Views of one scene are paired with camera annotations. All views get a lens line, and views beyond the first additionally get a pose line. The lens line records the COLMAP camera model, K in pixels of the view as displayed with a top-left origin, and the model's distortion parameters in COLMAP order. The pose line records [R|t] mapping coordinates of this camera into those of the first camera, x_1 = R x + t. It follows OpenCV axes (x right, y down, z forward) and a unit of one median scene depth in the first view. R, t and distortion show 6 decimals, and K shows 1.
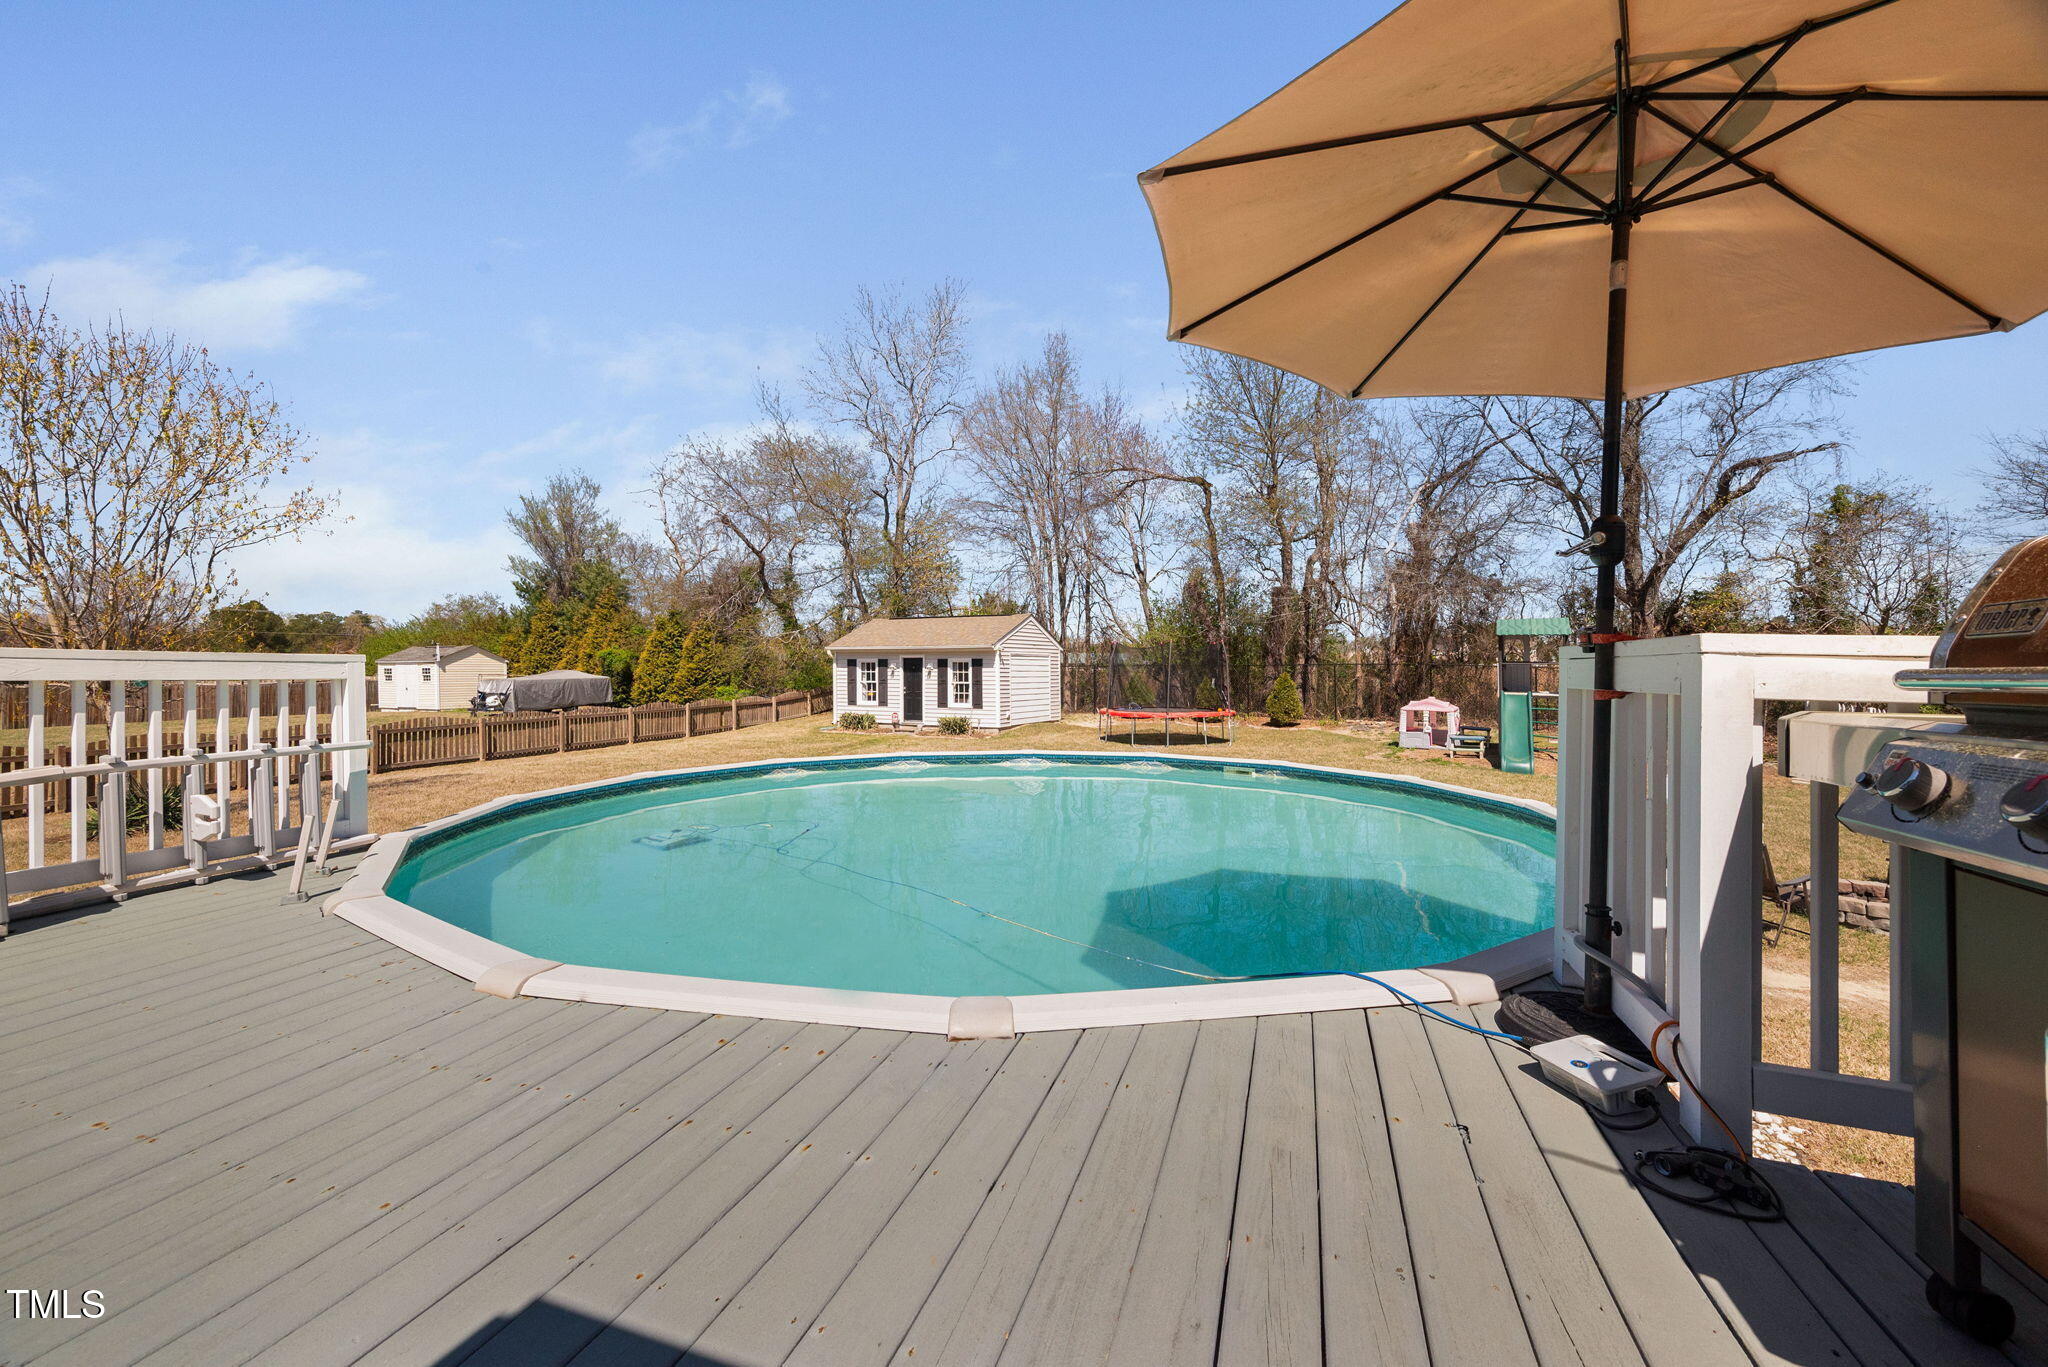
lens RADIAL K [[811.1, 0, 1024.0], [0, 811.1, 683.5], [0, 0, 1]] dist [-0.000580, -0.000062]
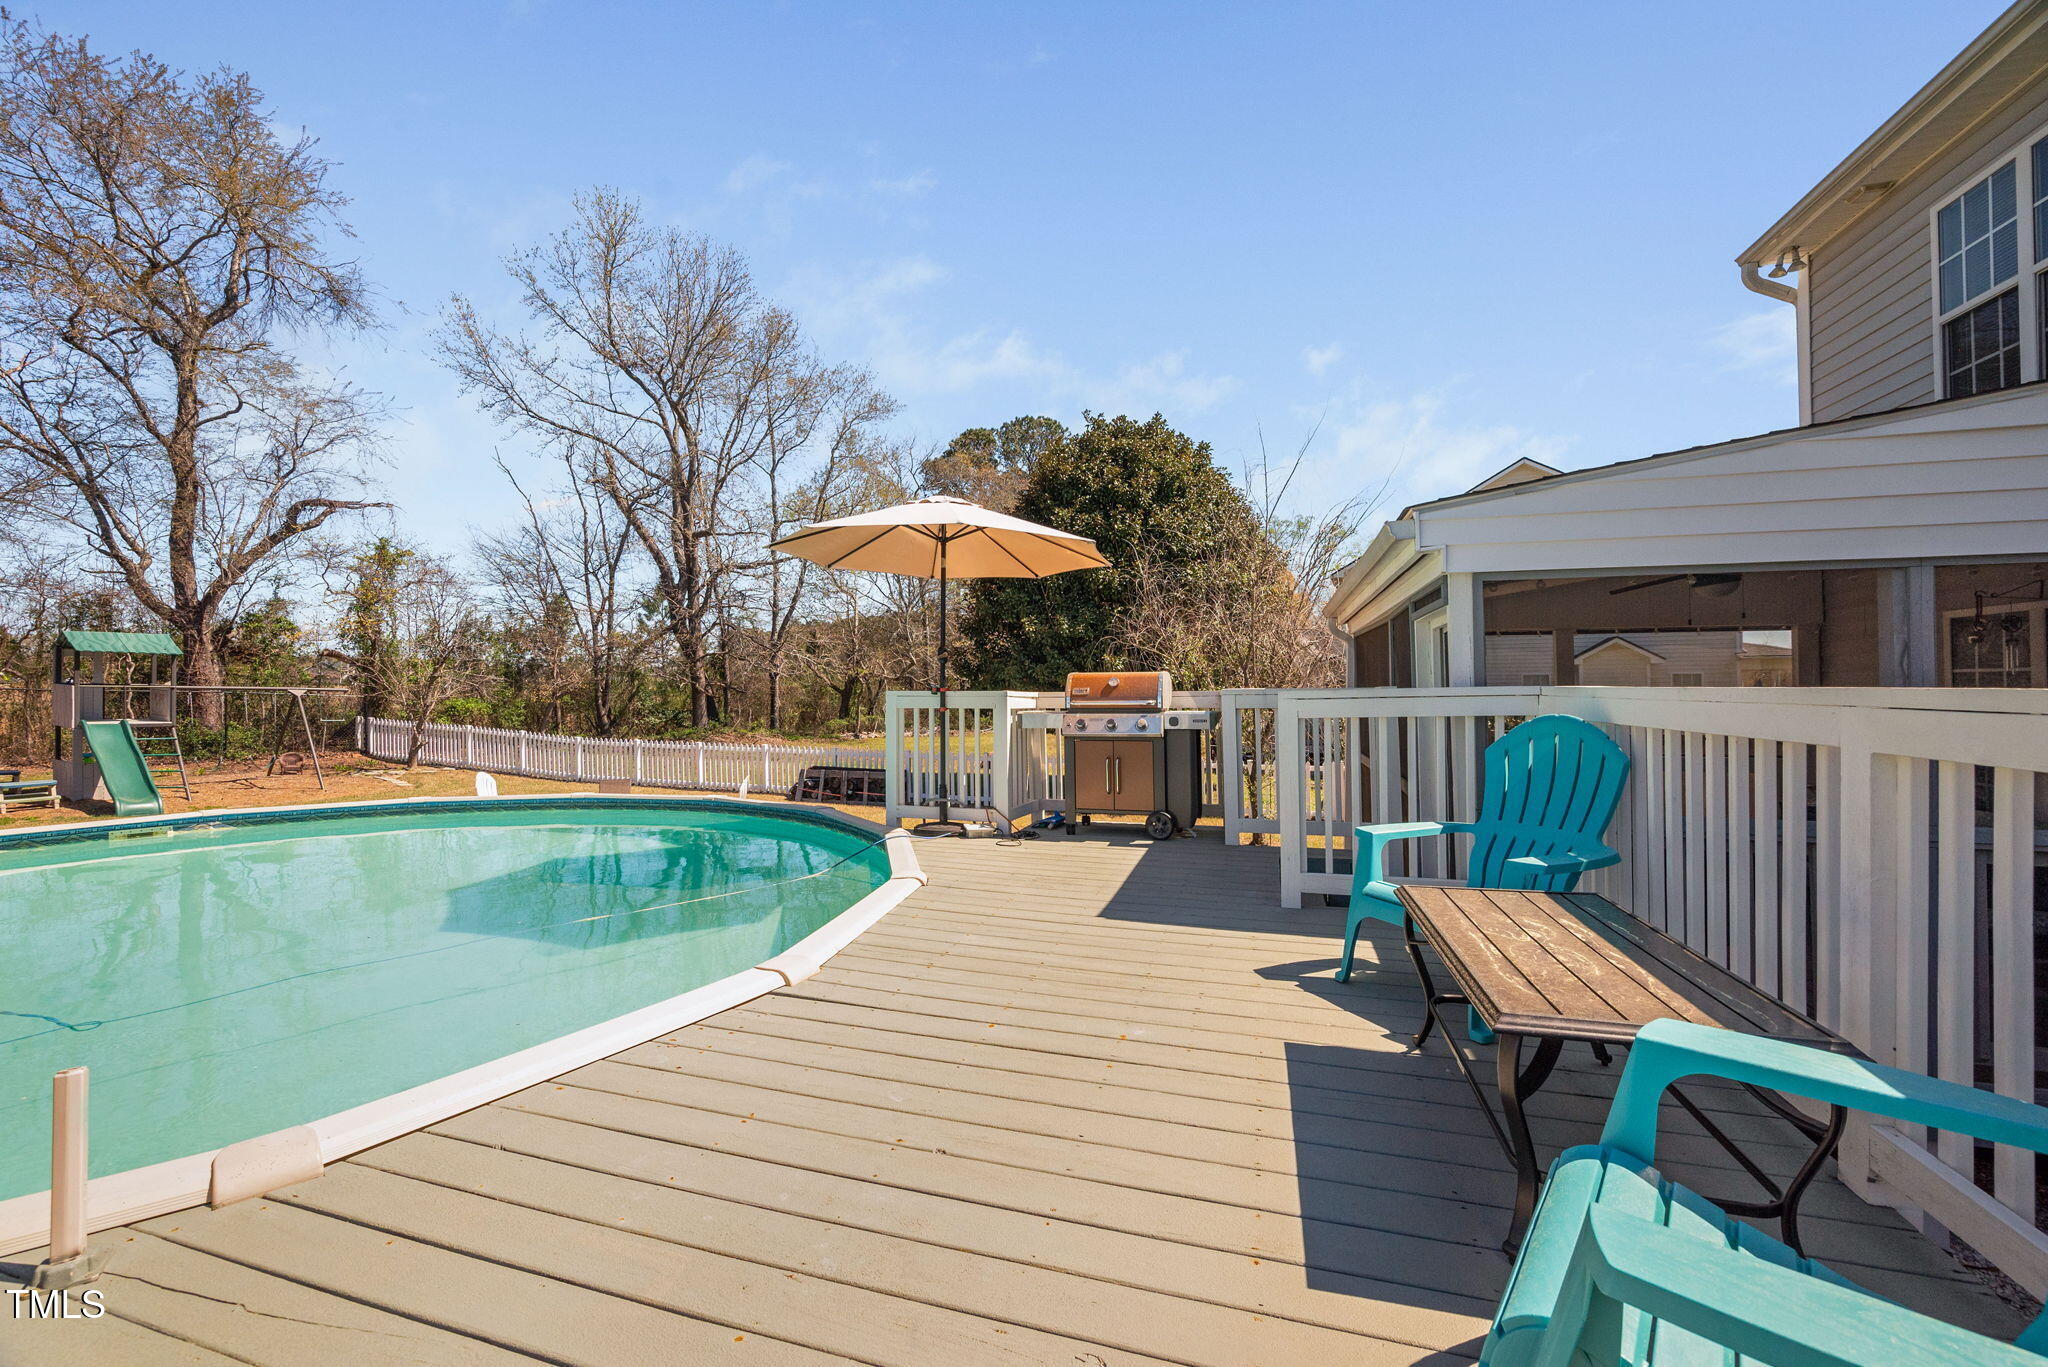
lens RADIAL K [[811.1, 0, 1024.0], [0, 811.1, 683.5], [0, 0, 1]] dist [-0.000580, -0.000062]
pose [[-0.019263, 0.003423, 0.999809, -0.195195], [0.019900, 0.999797, -0.003039, -0.005157], [-0.999616, 0.019838, -0.019328, 0.071451]]
